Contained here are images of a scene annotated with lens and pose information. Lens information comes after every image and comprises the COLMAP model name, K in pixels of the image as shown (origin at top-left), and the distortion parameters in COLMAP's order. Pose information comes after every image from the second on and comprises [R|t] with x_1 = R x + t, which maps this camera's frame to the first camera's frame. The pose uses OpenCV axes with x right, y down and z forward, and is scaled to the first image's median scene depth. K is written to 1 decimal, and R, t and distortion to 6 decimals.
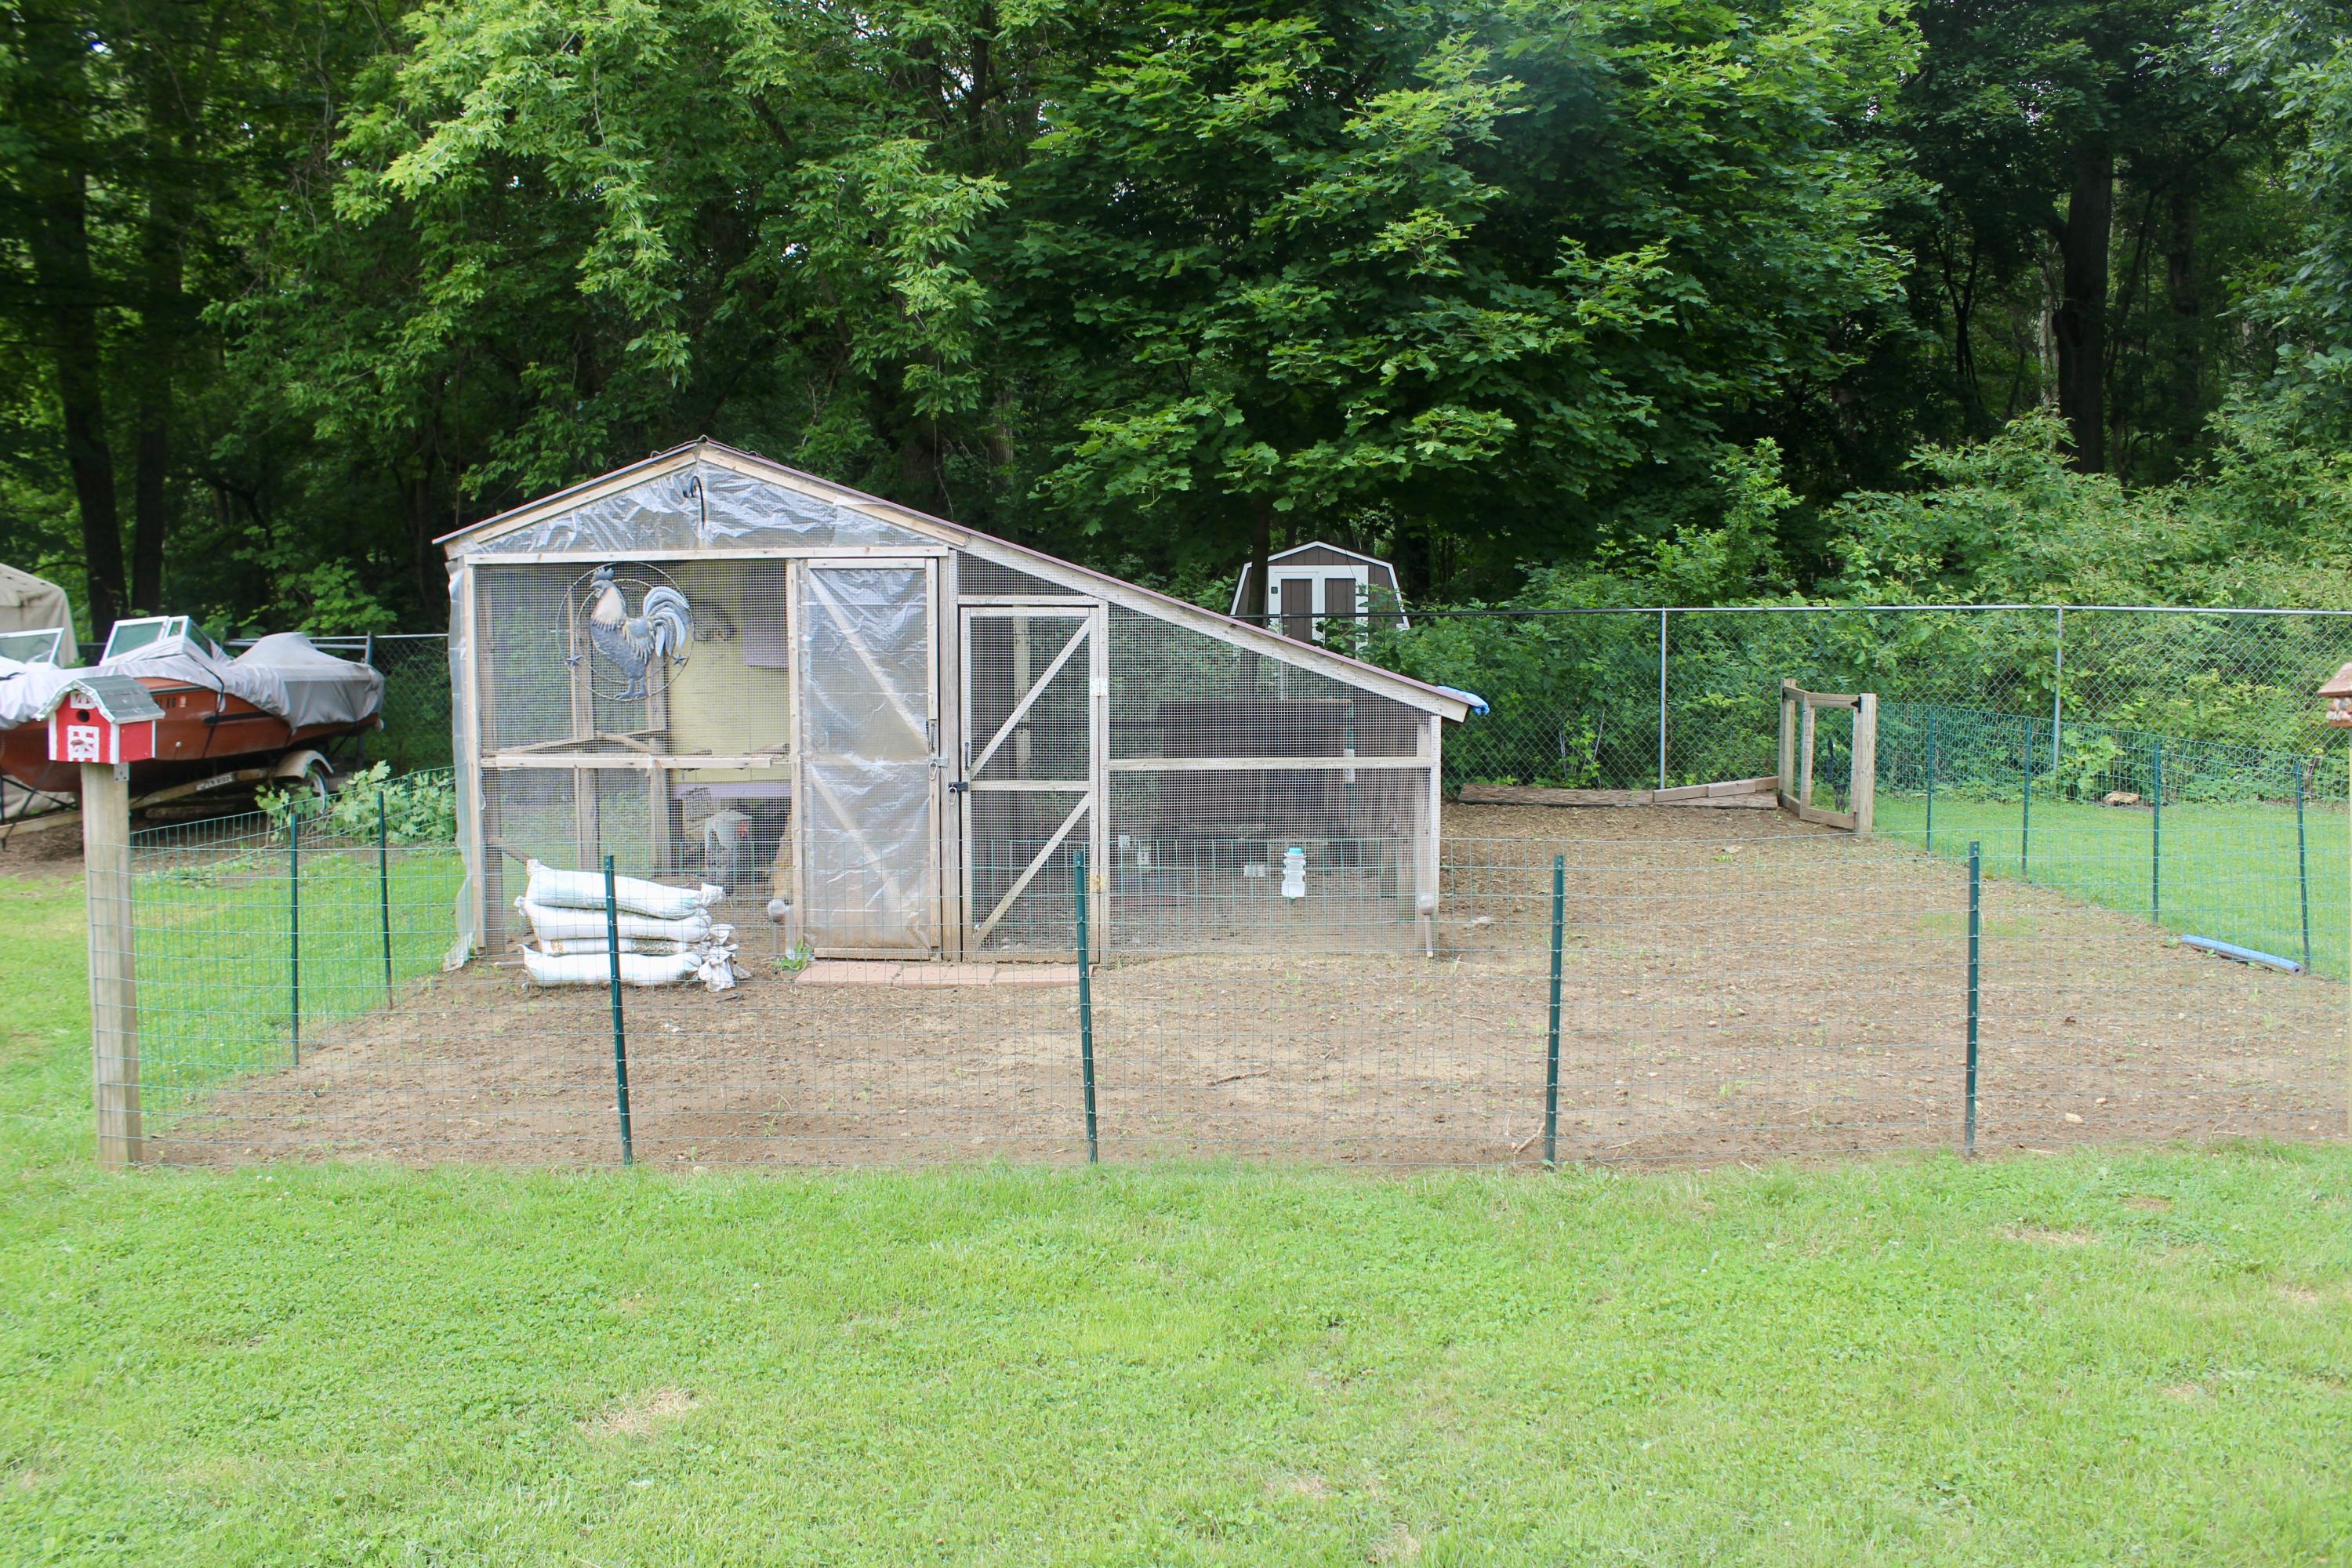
lens RADIAL K [[1936.6, 0, 1174.8], [0, 1936.6, 753.6], [0, 0, 1]] dist [-0.165734, 0.099920]
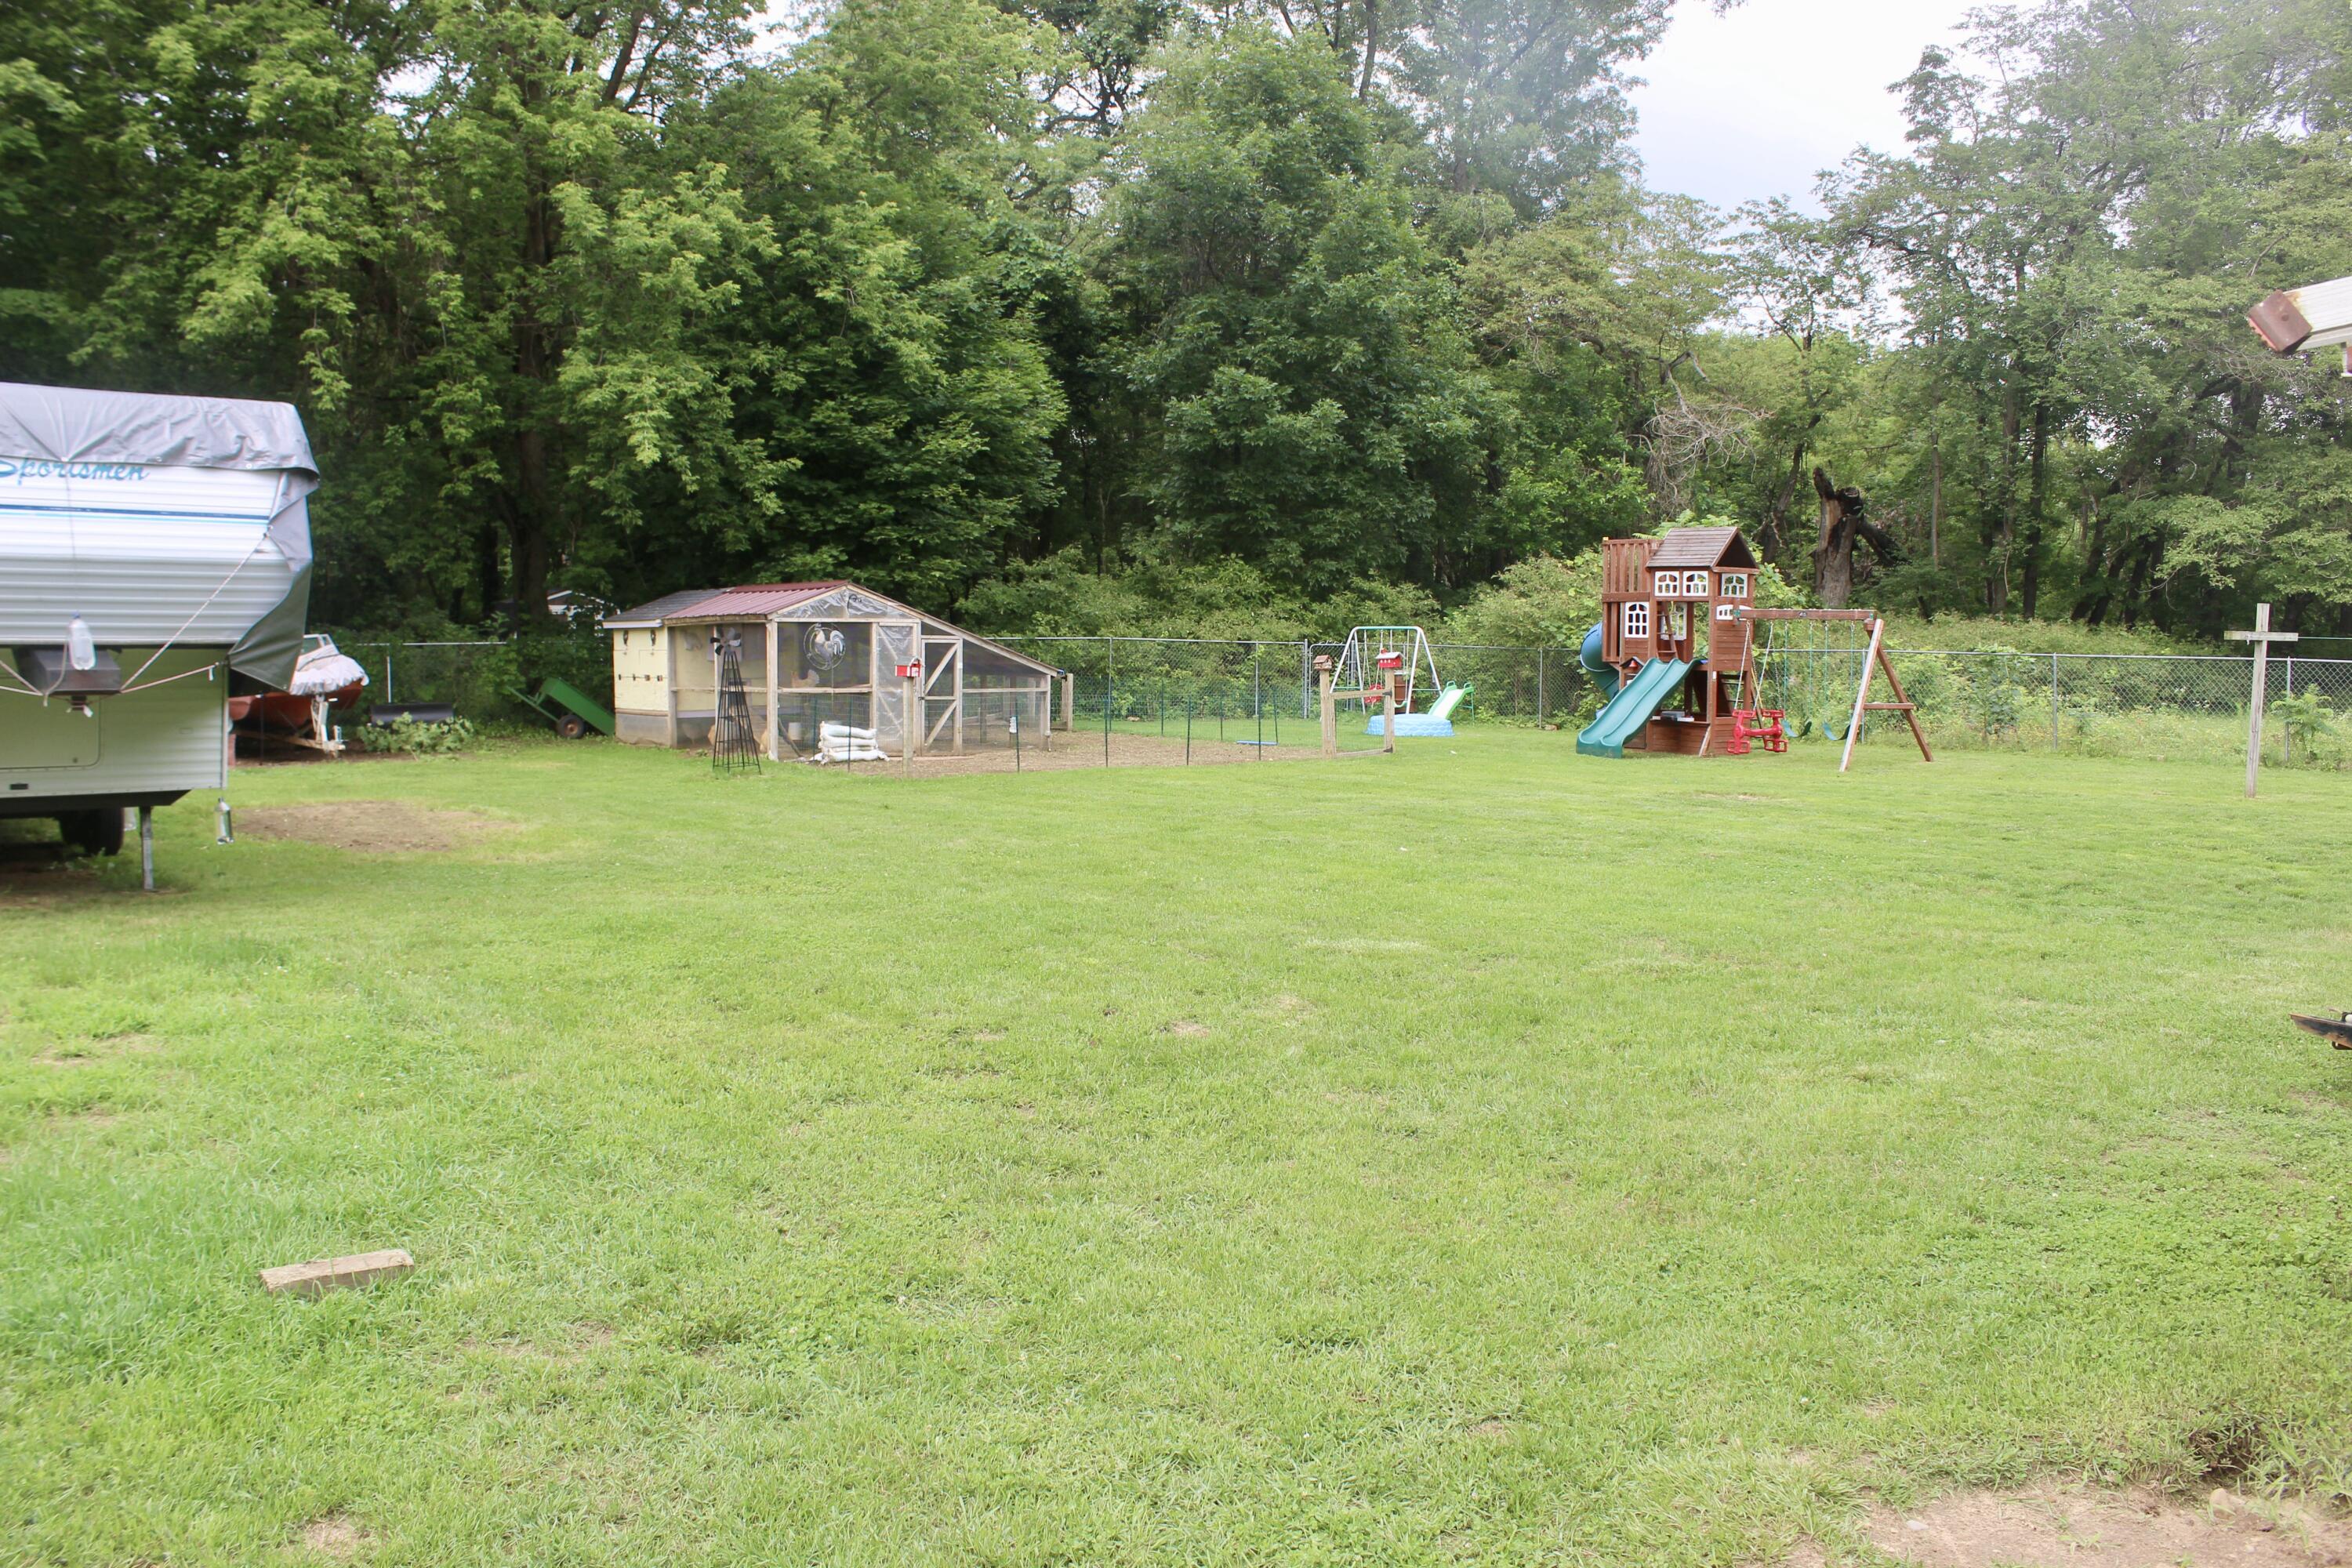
lens RADIAL K [[1936.6, 0, 1174.8], [0, 1936.6, 753.6], [0, 0, 1]] dist [-0.165734, 0.099920]
pose [[0.772357, -0.024483, 0.634717, -1.722487], [0.028703, 0.999581, 0.003630, 0.103229], [-0.634540, 0.015415, 0.772737, -1.583530]]
